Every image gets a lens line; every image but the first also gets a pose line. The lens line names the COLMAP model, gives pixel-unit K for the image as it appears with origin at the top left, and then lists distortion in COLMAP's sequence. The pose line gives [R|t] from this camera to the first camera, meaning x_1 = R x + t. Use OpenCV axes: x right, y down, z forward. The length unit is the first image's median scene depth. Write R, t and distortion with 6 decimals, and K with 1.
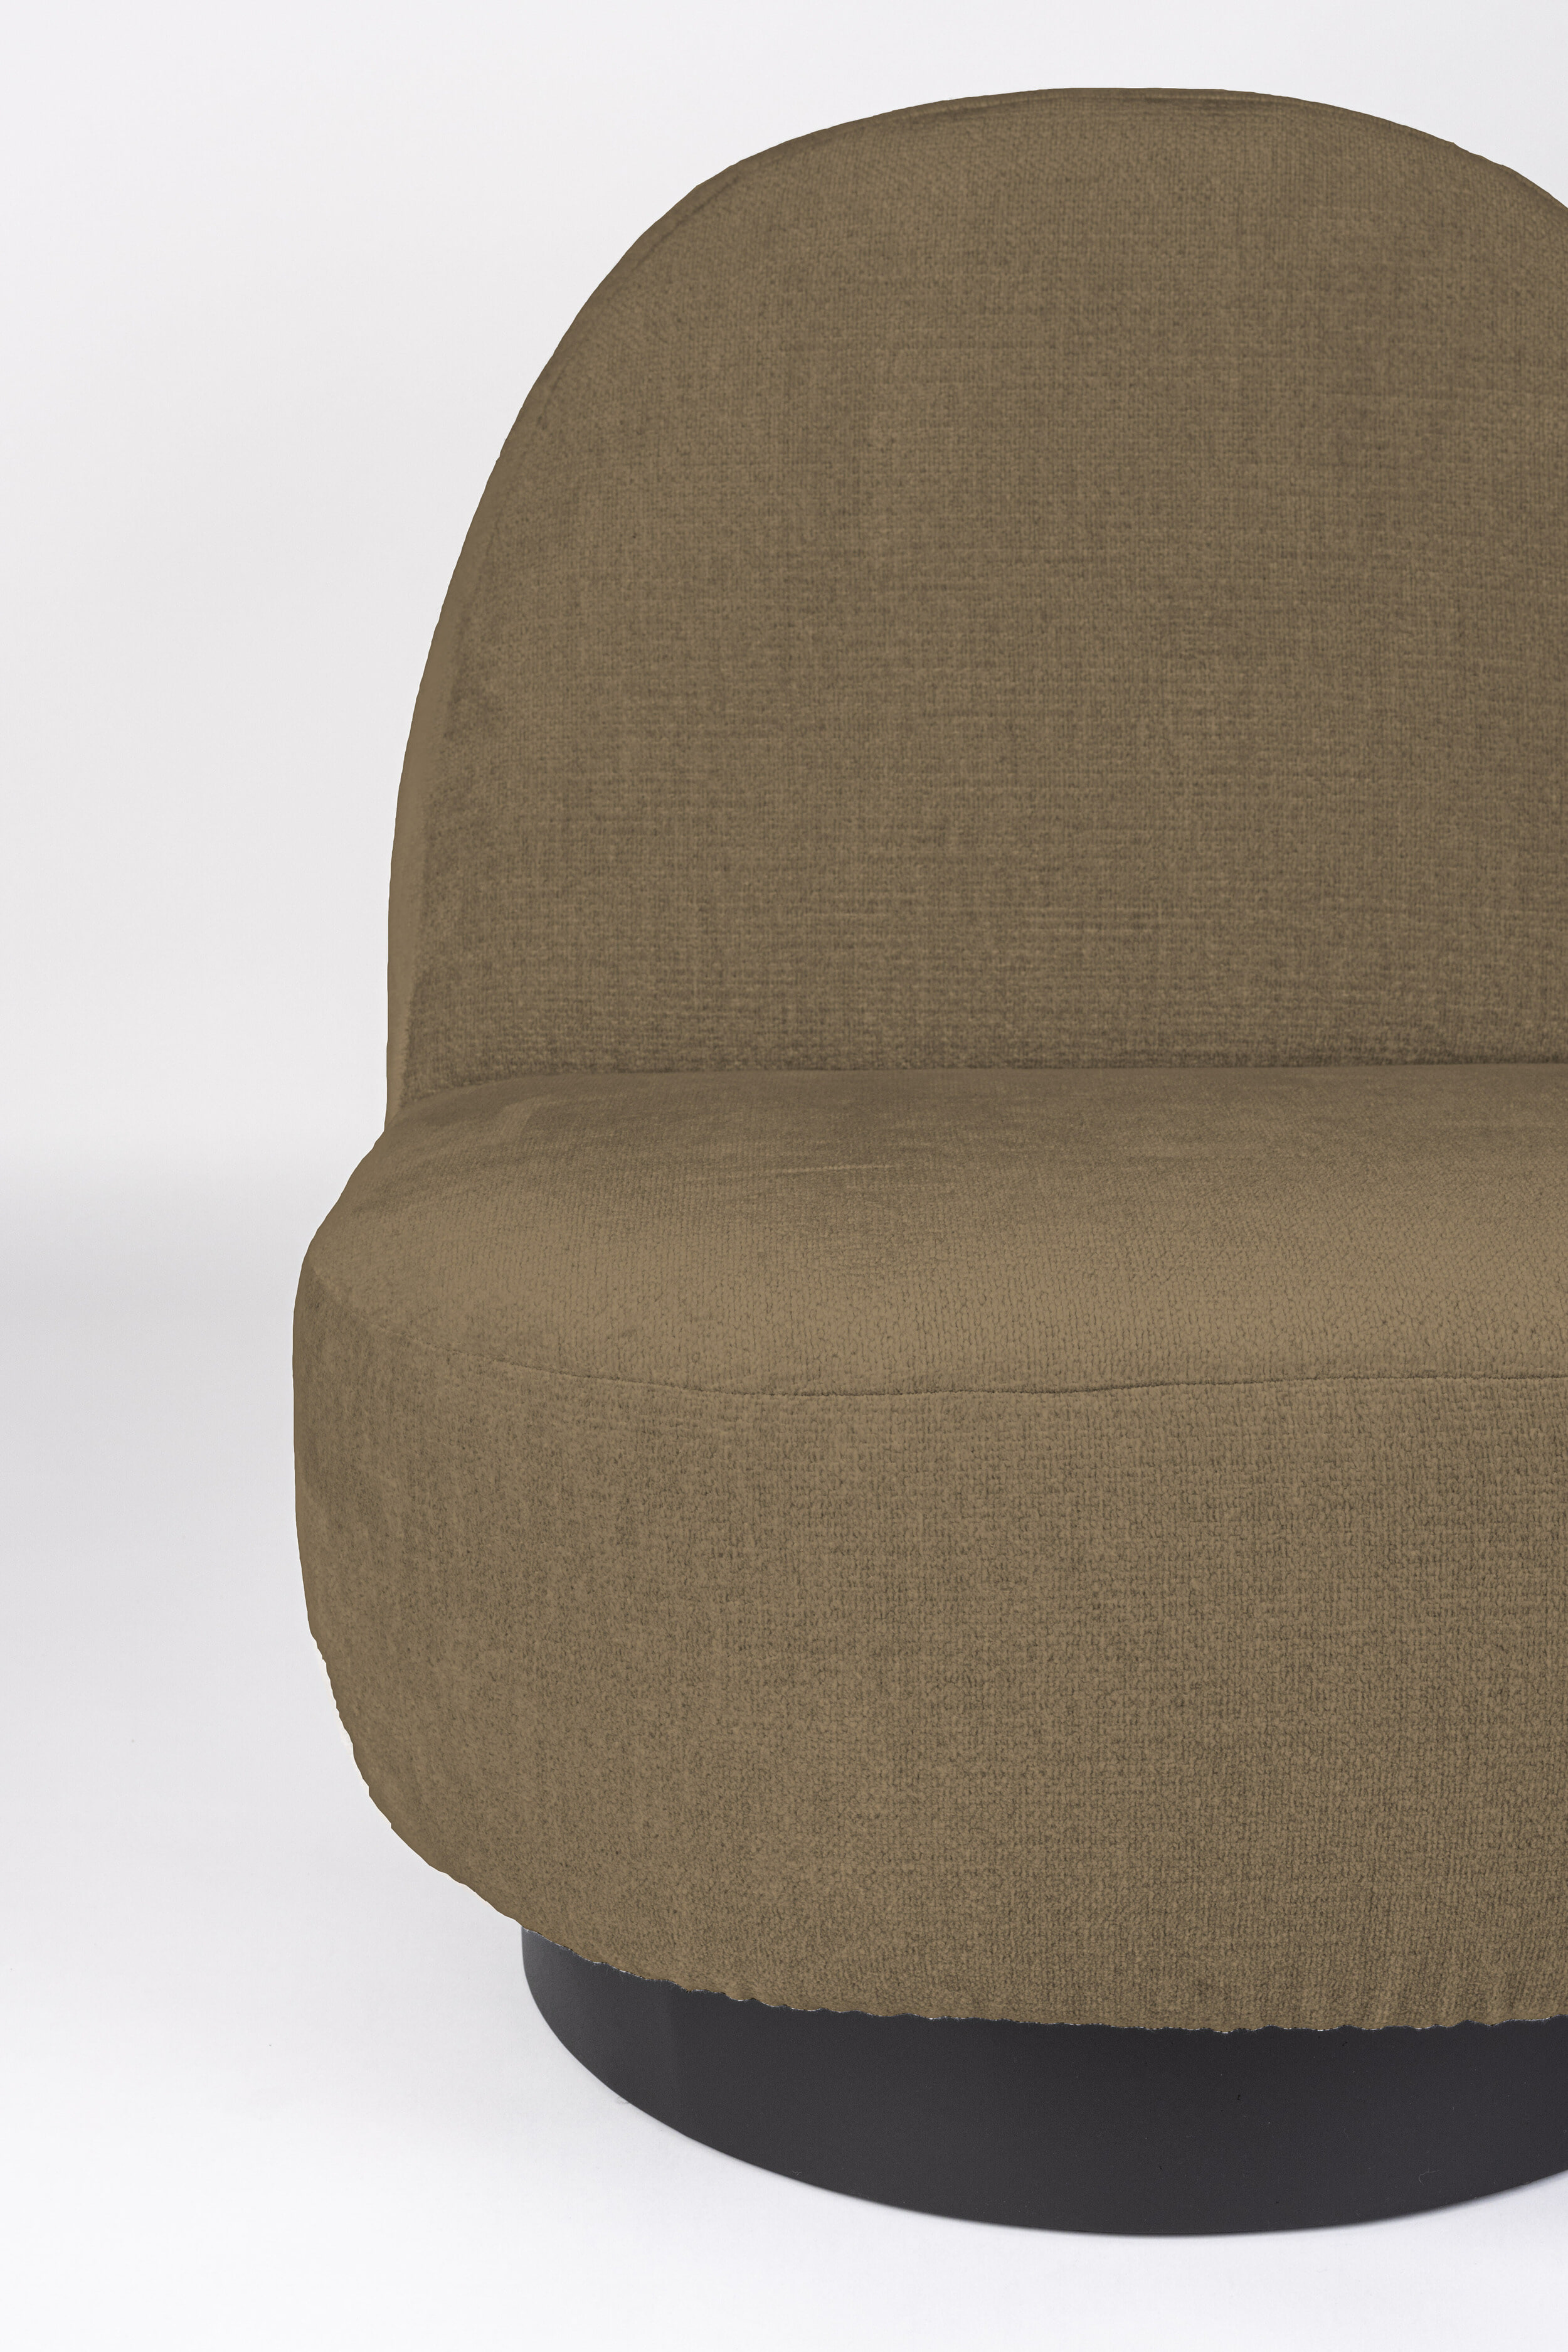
lens RADIAL K [[4256.5, 0, 800.7], [0, 4256.5, 1180.9], [0, 0, 1]] dist [-0.019106, 0.000000]
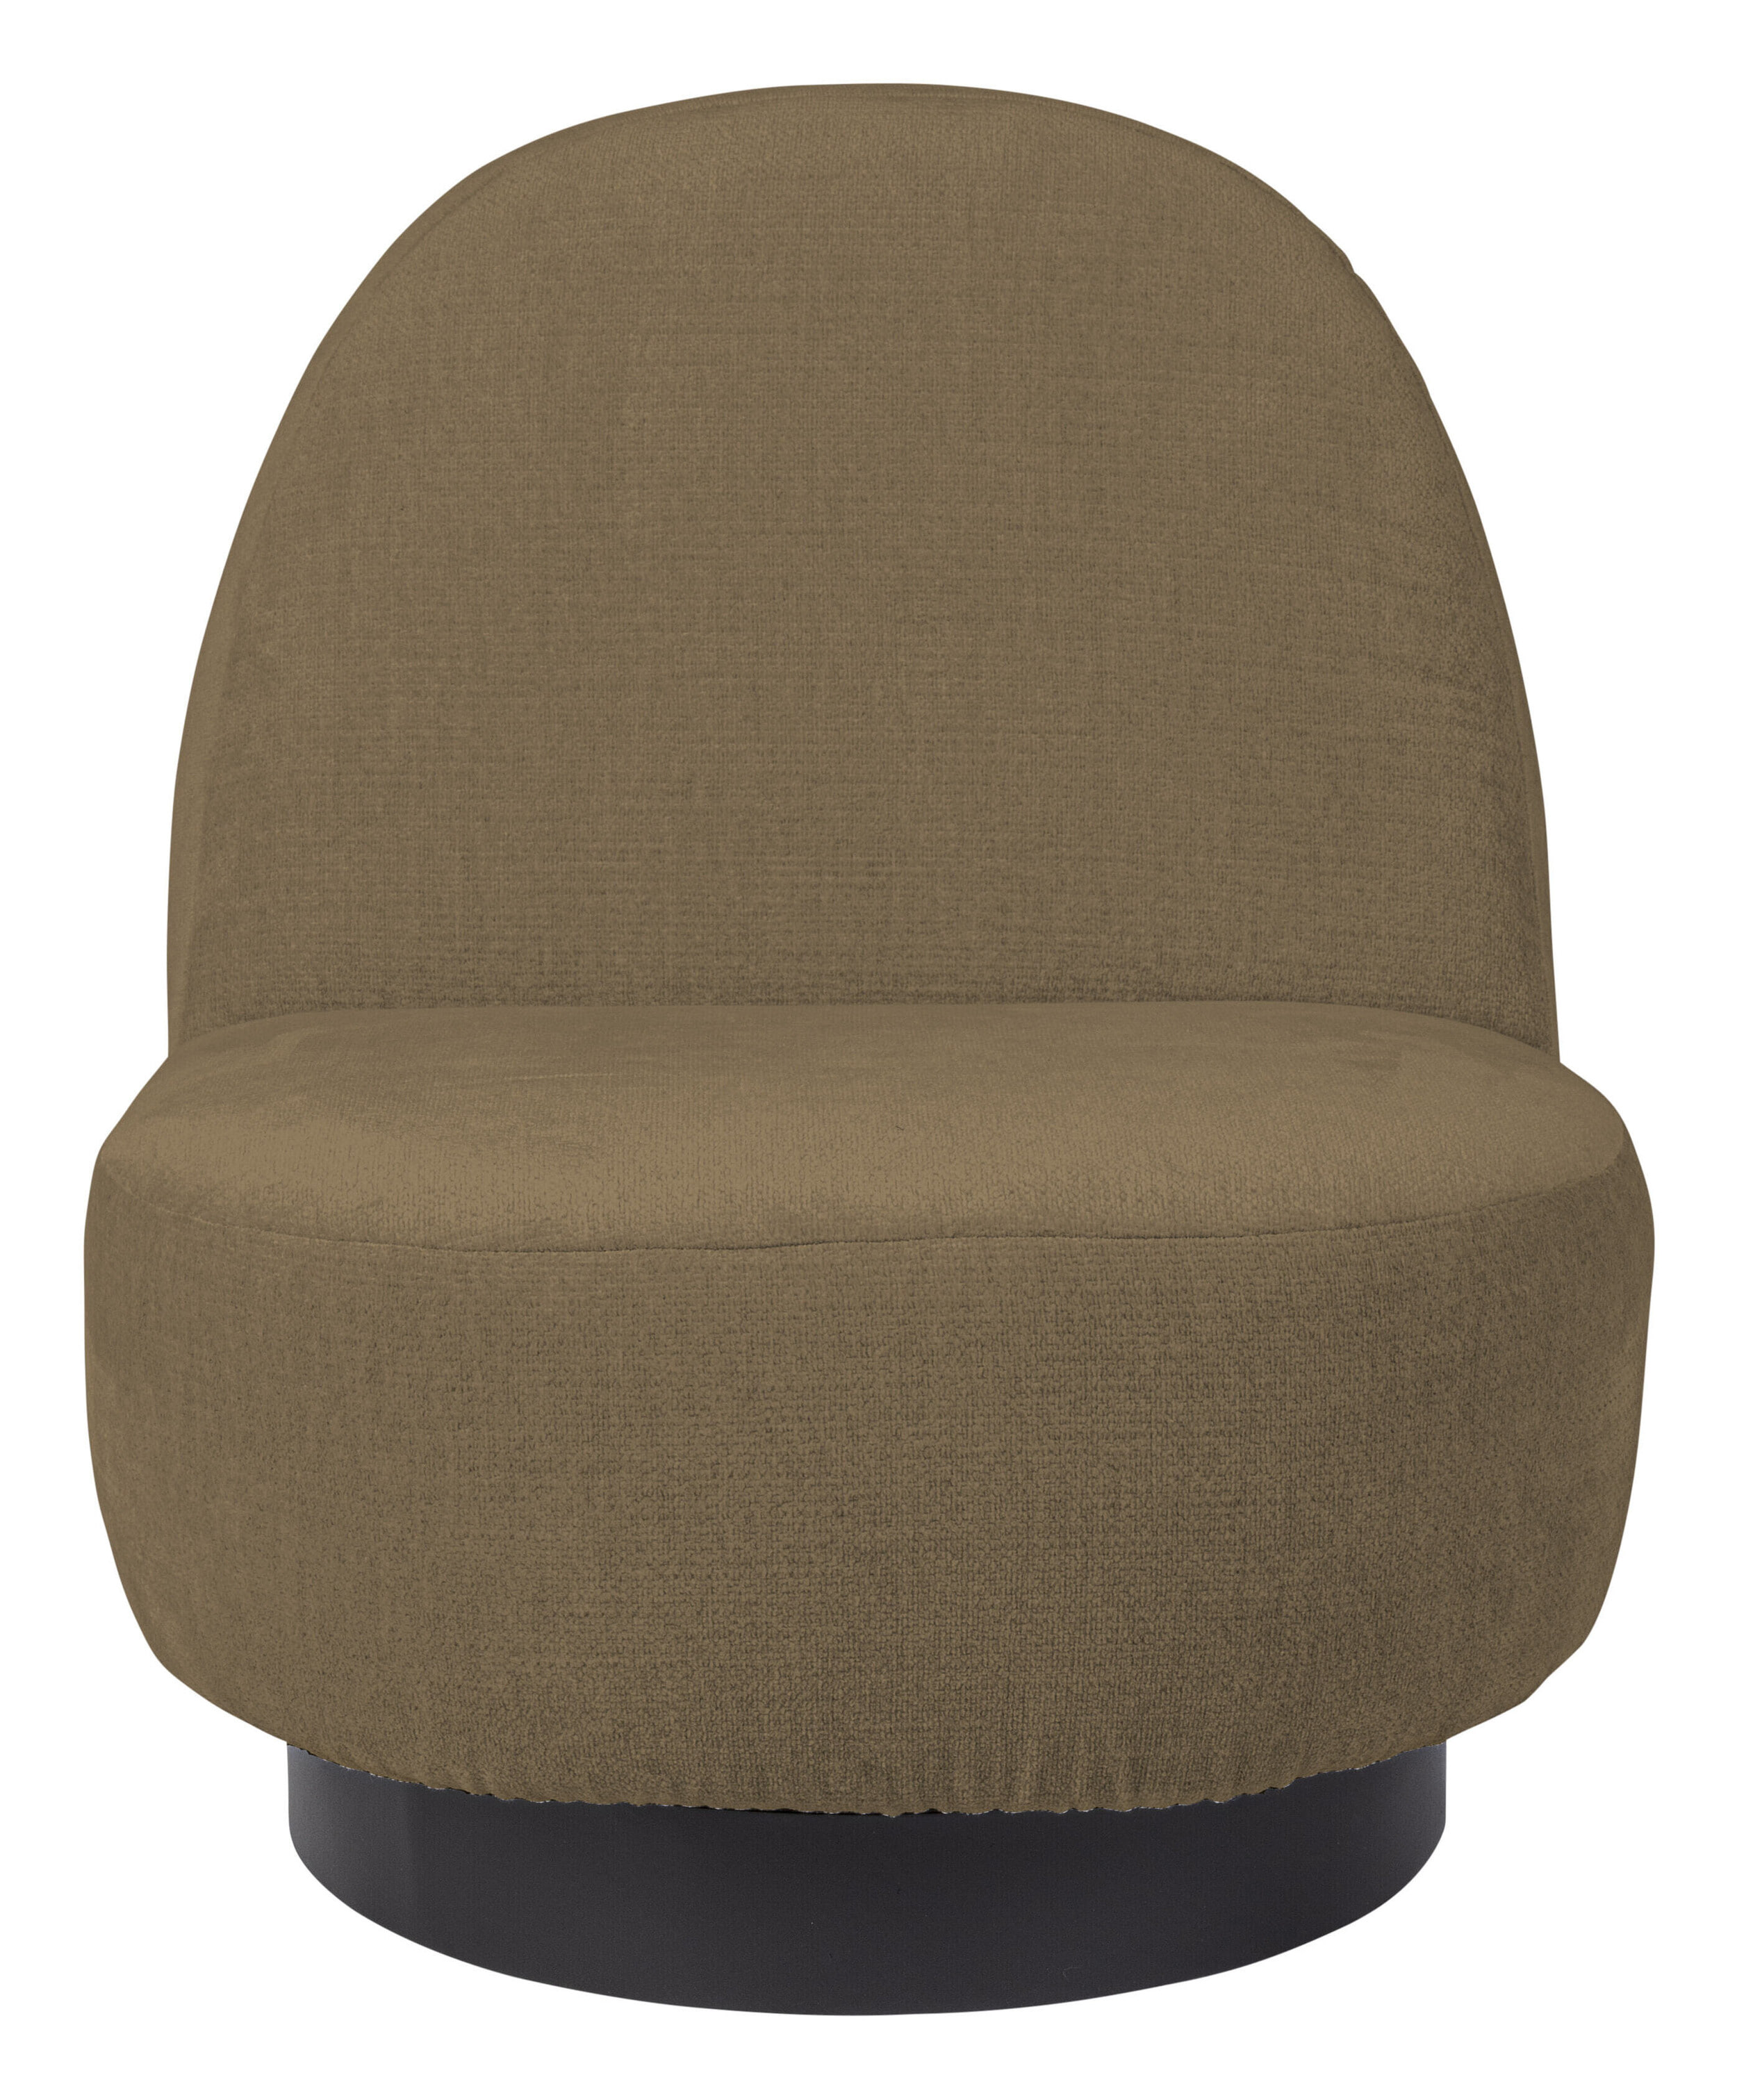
lens RADIAL K [[7739.5, 0, 863.5], [0, 7739.5, 1047.4], [0, 0, 1]] dist [0.005795, 0.000000]
pose [[0.999999, 0.001193, -0.000203, 0.077368], [-0.001202, 0.998481, -0.055088, 0.090290], [0.000137, 0.055089, 0.998481, -0.933067]]
